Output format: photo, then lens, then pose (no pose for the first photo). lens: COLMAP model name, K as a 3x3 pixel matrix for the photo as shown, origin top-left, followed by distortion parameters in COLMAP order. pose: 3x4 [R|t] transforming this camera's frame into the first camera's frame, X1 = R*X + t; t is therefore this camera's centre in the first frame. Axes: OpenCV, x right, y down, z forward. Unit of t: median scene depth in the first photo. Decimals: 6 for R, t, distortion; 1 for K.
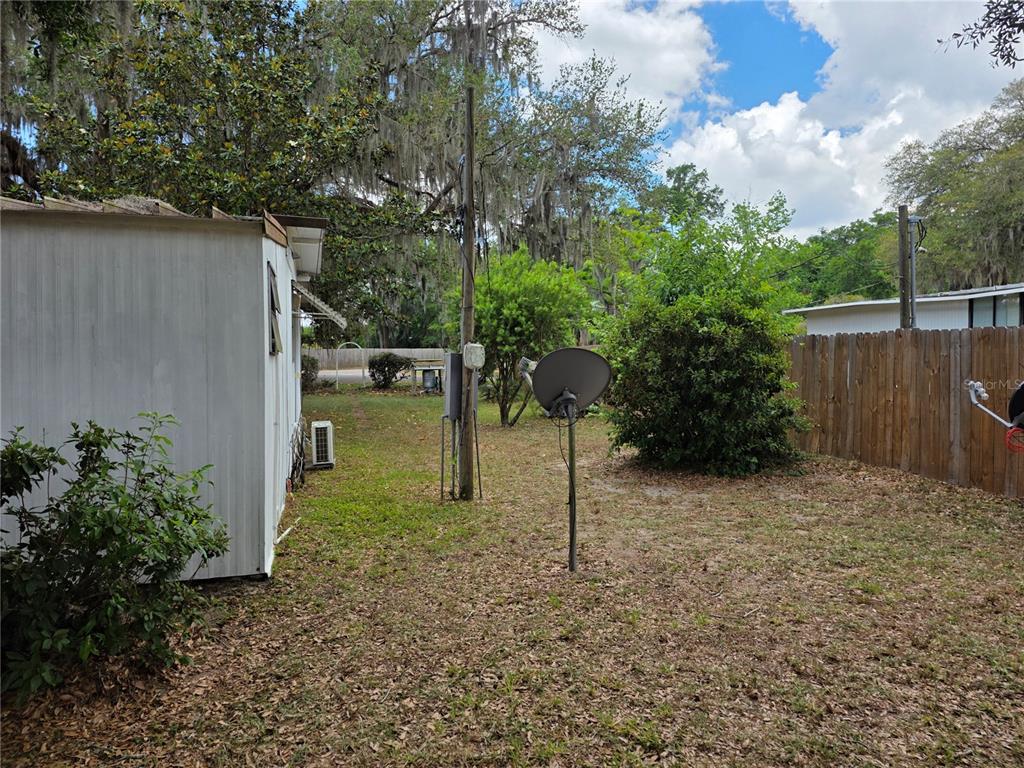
lens RADIAL K [[683.5, 0, 513.2], [0, 683.5, 381.1], [0, 0, 1]] dist [0.082101, -0.064439]
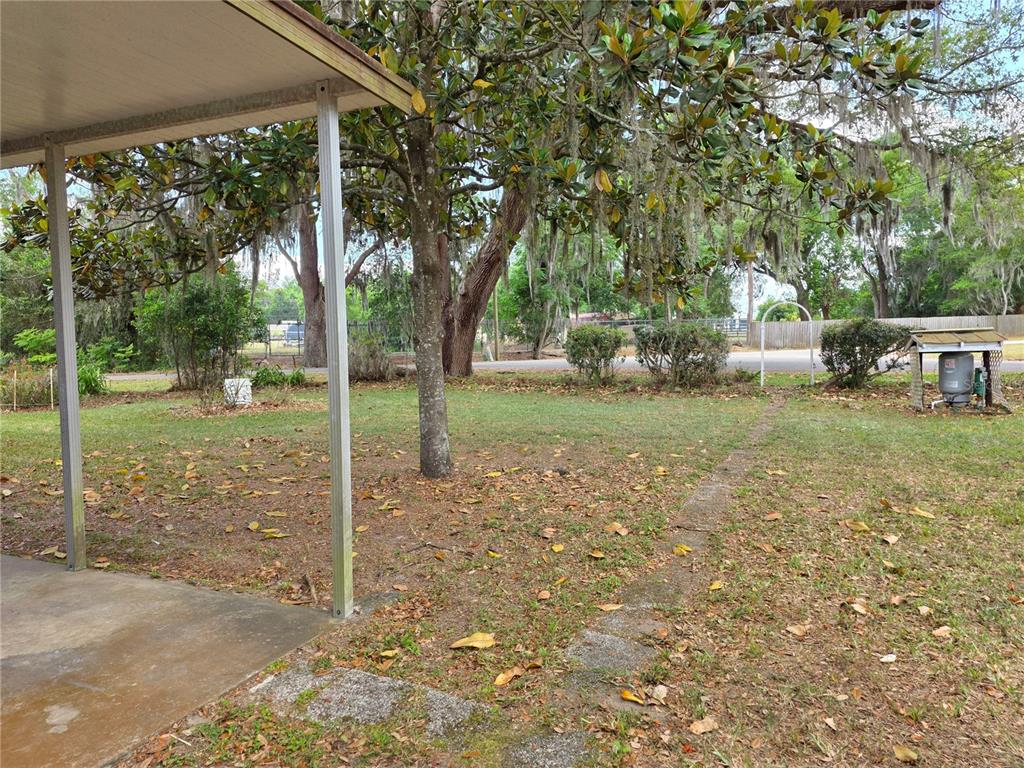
lens RADIAL K [[683.5, 0, 503.2], [0, 683.5, 376.9], [0, 0, 1]] dist [0.082101, -0.064439]
pose [[0.771362, 0.022264, -0.636007, -0.055284], [-0.005977, 0.999597, 0.027744, -0.010430], [0.636369, -0.017599, 0.771184, 0.417241]]
